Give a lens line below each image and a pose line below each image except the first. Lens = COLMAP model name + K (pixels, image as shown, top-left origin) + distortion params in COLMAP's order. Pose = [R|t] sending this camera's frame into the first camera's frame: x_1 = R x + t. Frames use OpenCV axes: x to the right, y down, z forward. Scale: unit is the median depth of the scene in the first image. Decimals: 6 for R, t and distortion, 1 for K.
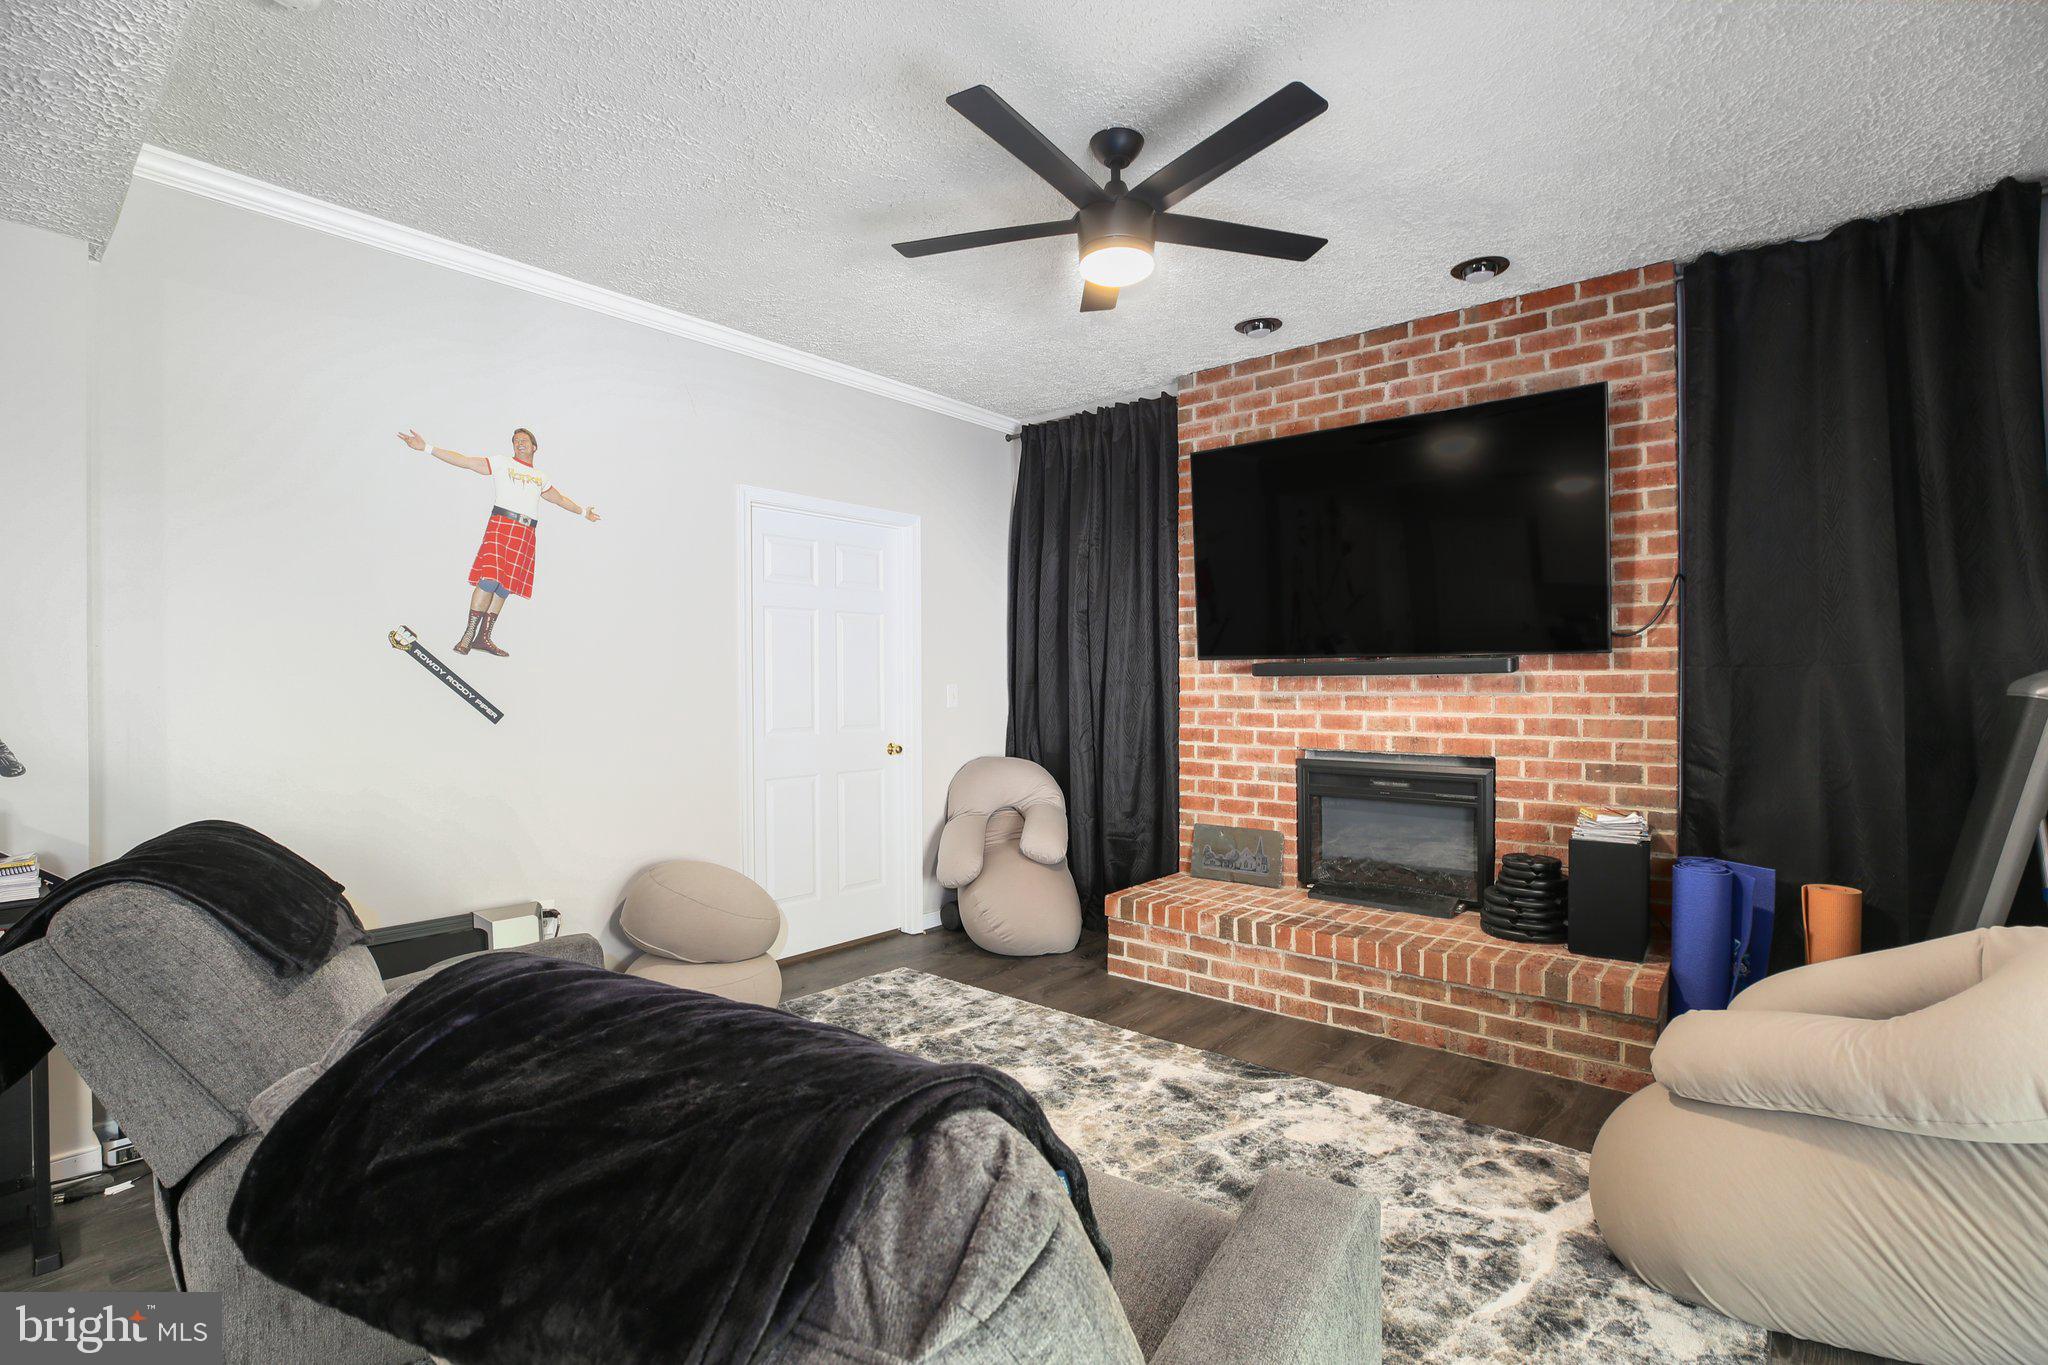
lens RADIAL K [[937.7, 0, 1038.2], [0, 937.7, 684.3], [0, 0, 1]] dist [-0.038053, 0.011408]
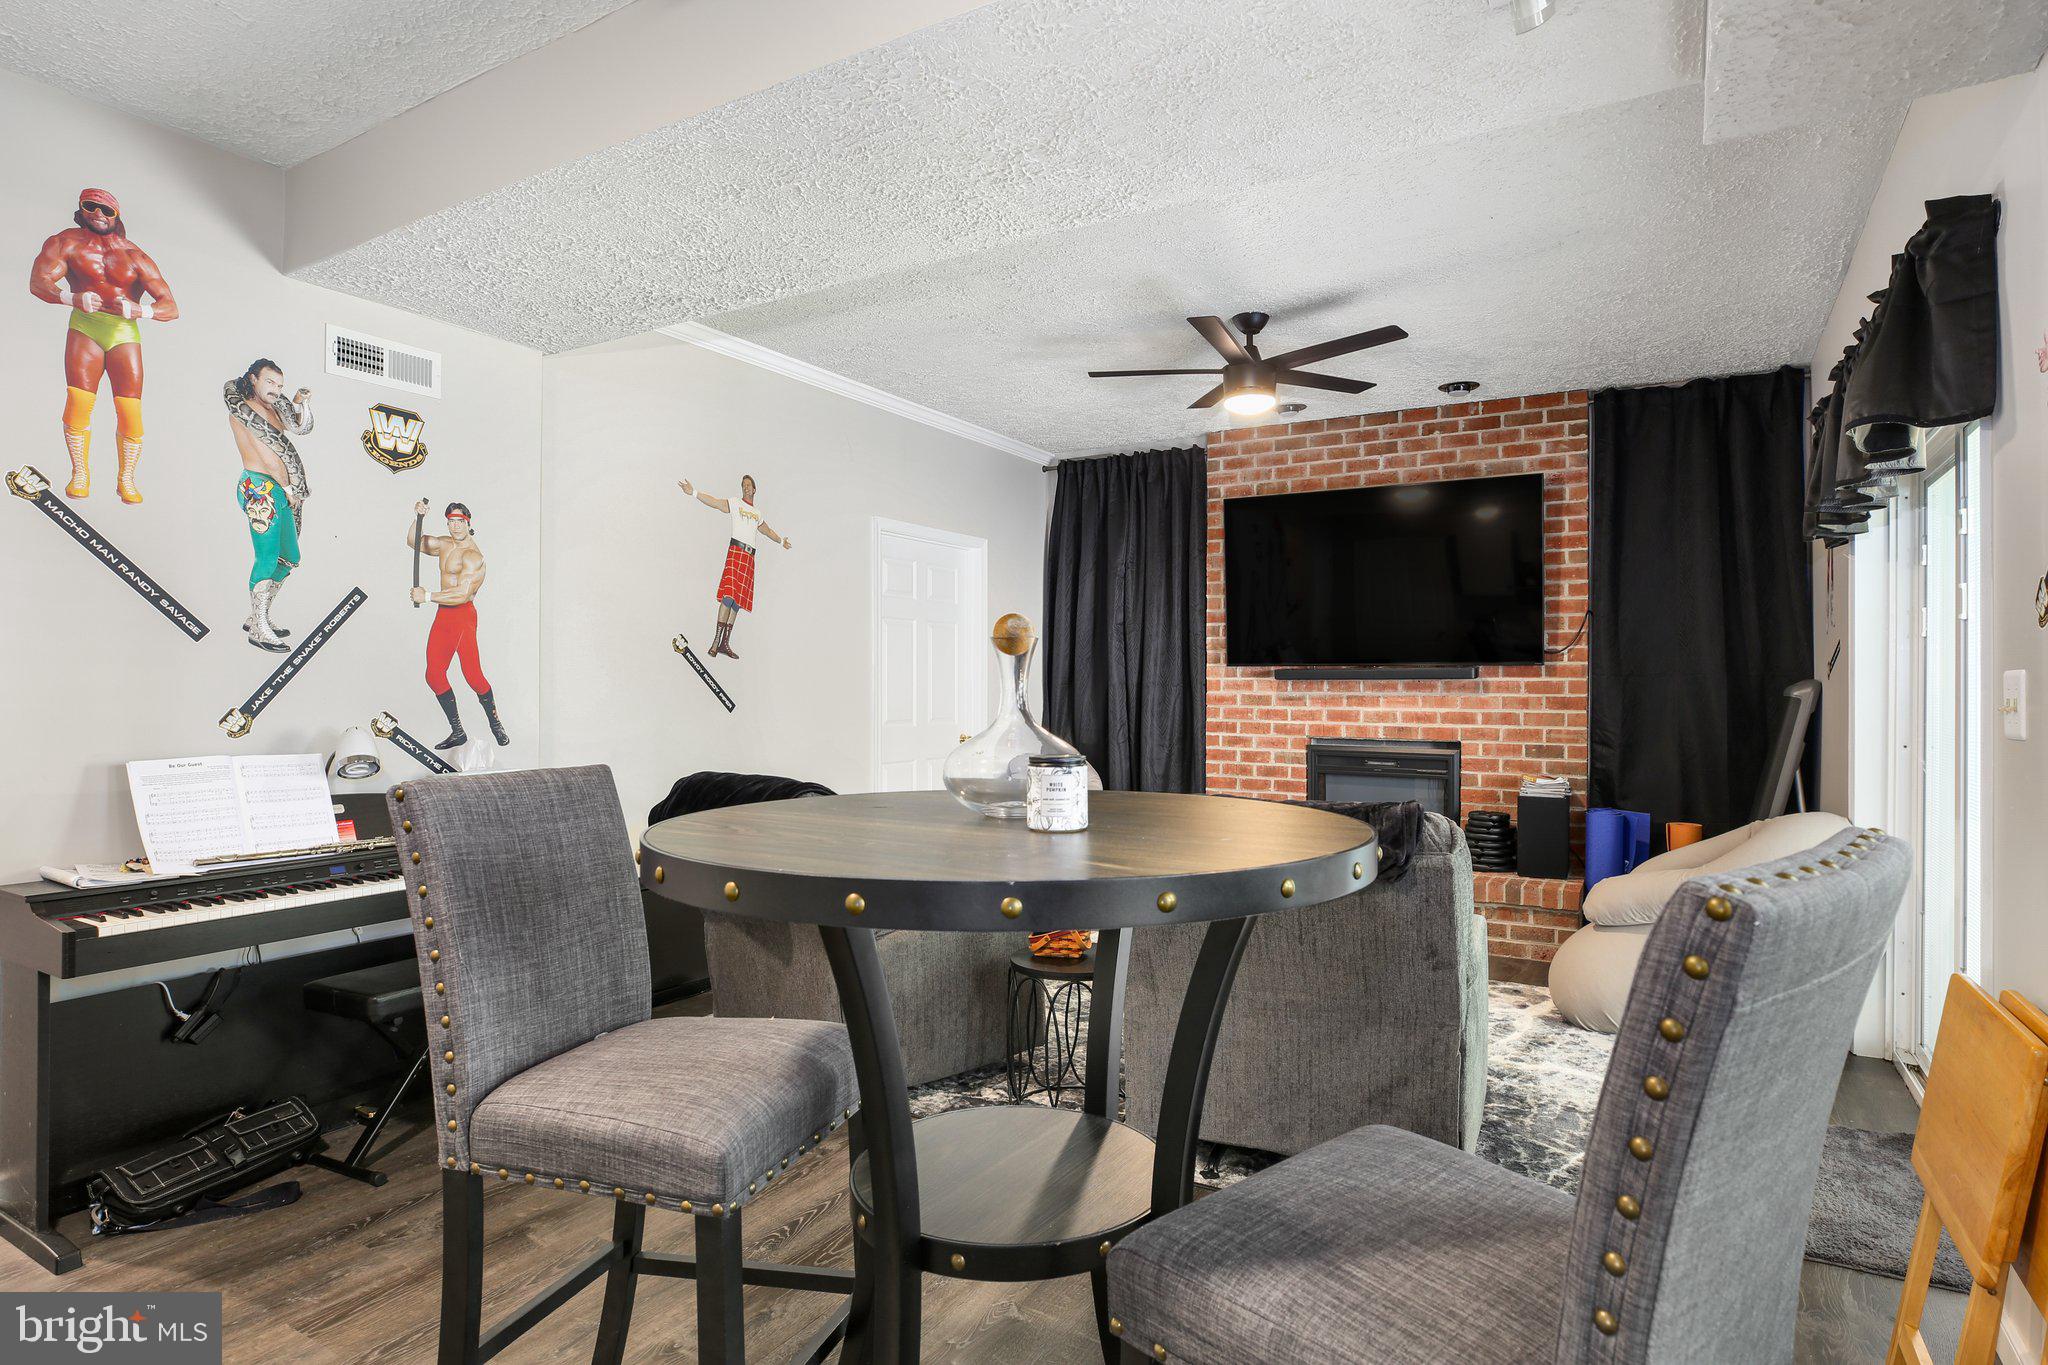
lens RADIAL K [[1092.5, 0, 1041.7], [0, 1092.5, 678.5], [0, 0, 1]] dist [-0.021269, -0.001158]
pose [[0.986563, 0.008780, 0.163146, -0.363100], [-0.007552, 0.999938, -0.008144, 0.004842], [-0.163207, 0.006803, 0.986568, -0.455106]]
